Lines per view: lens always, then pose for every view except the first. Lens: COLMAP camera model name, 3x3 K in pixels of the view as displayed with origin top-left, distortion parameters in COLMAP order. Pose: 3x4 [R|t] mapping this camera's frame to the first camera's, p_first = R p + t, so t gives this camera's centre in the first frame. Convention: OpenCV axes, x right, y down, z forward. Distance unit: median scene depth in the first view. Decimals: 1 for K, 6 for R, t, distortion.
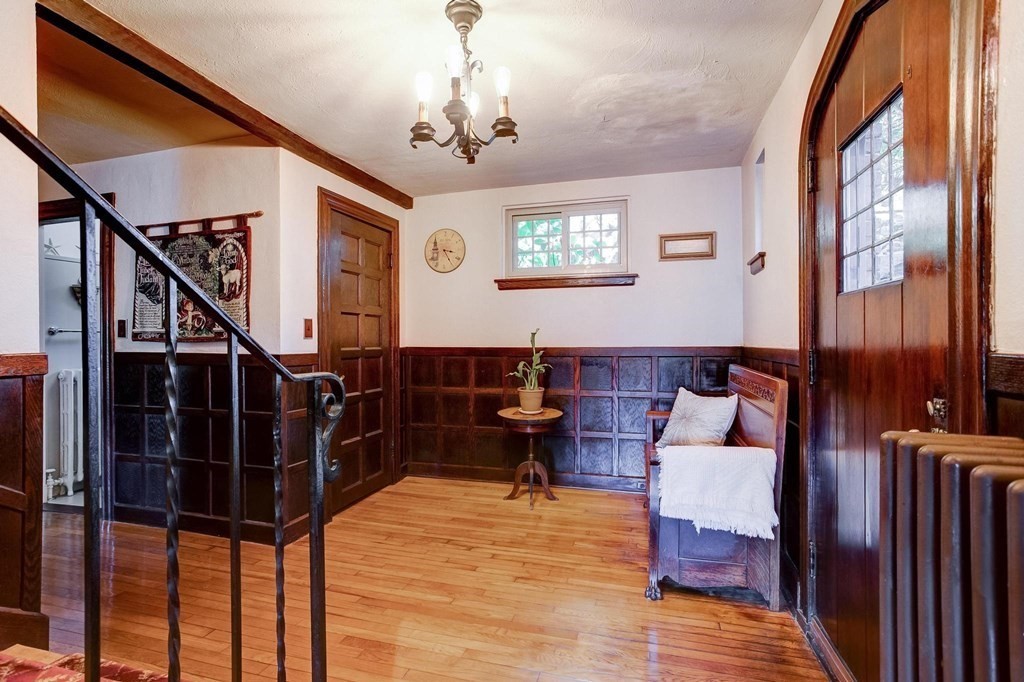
lens RADIAL K [[485.8, 0, 512.0], [0, 485.8, 341.0], [0, 0, 1]] dist [-0.000244, 0.000633]
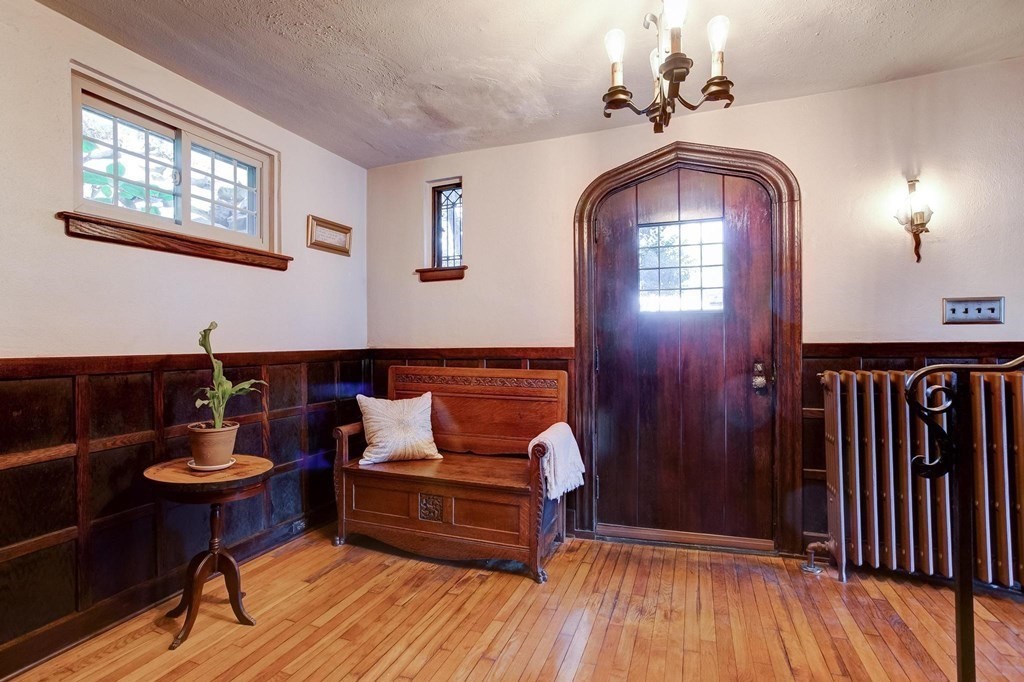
lens RADIAL K [[506.3, 0, 487.8], [0, 506.3, 343.0], [0, 0, 1]] dist [-0.014543, 0.000328]
pose [[0.117234, 0.003068, 0.993100, -0.532954], [0.005894, 0.999975, -0.003785, 0.004794], [-0.993087, 0.006297, 0.117213, 0.629008]]
